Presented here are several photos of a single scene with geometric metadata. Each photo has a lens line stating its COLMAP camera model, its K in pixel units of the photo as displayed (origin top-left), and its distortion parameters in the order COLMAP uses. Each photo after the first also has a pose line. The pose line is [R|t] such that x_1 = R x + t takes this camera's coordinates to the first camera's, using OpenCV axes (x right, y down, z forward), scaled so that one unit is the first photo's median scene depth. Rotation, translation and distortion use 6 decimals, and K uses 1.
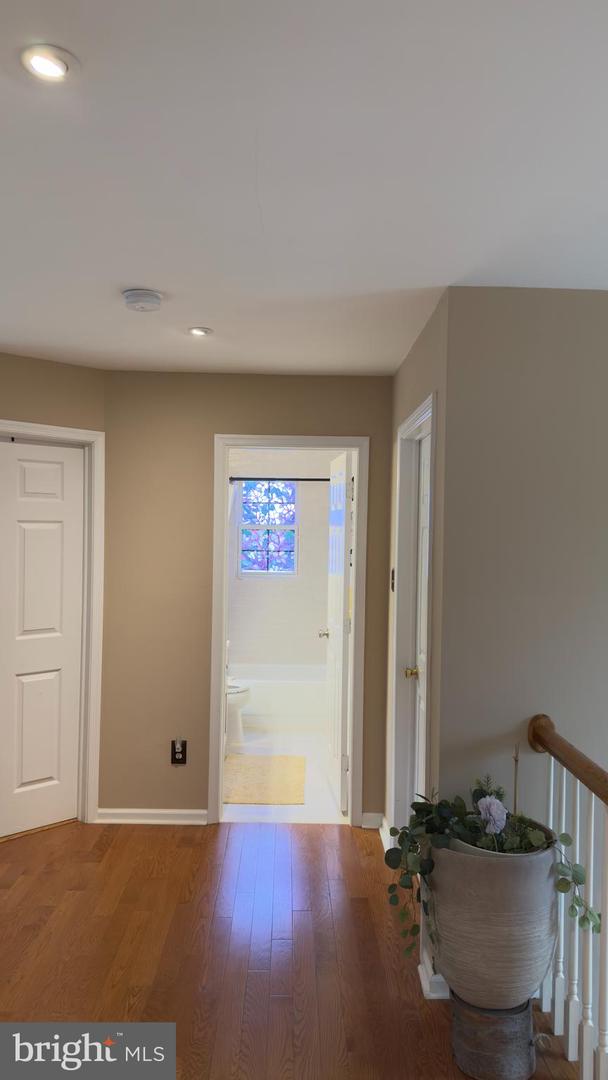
lens RADIAL K [[768.7, 0, 303.5], [0, 768.7, 540.3], [0, 0, 1]] dist [0.012451, 0.002971]
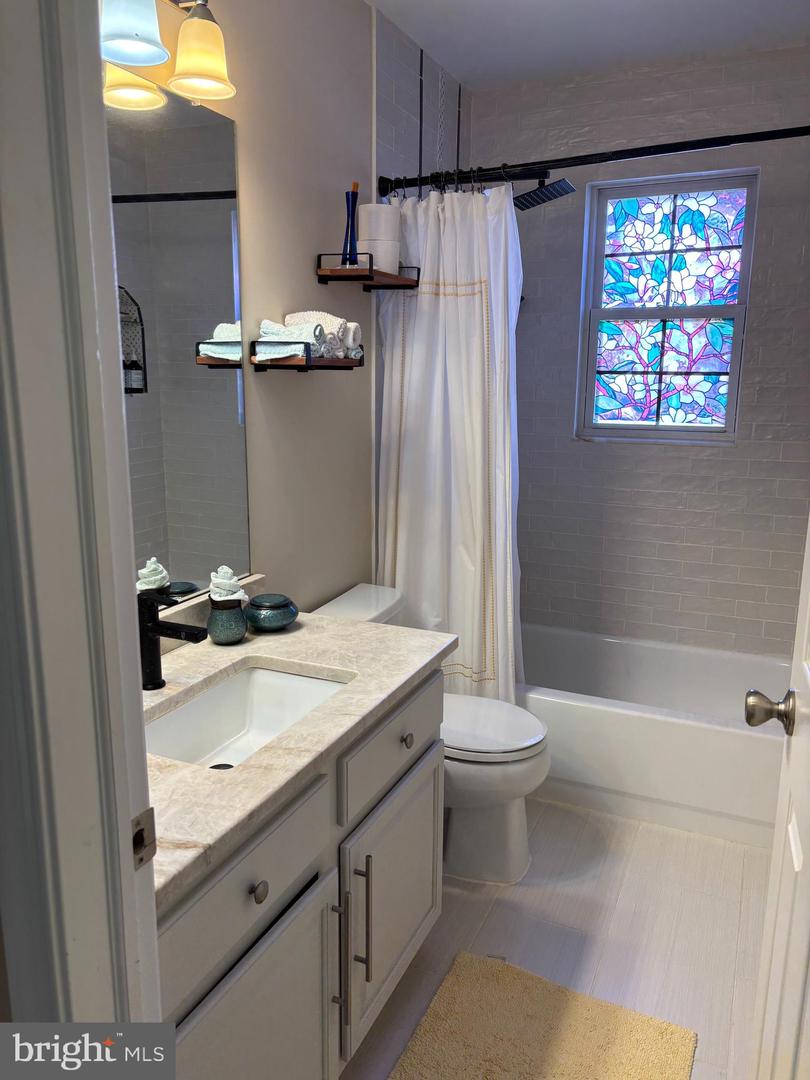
lens RADIAL K [[813.4, 0, 400.4], [0, 813.4, 538.2], [0, 0, 1]] dist [0.014694, 0.004923]
pose [[0.903591, 0.078250, -0.421188, 0.018536], [0.007901, 0.979965, 0.199012, 0.012353], [0.428322, -0.183153, 0.884870, 0.536085]]
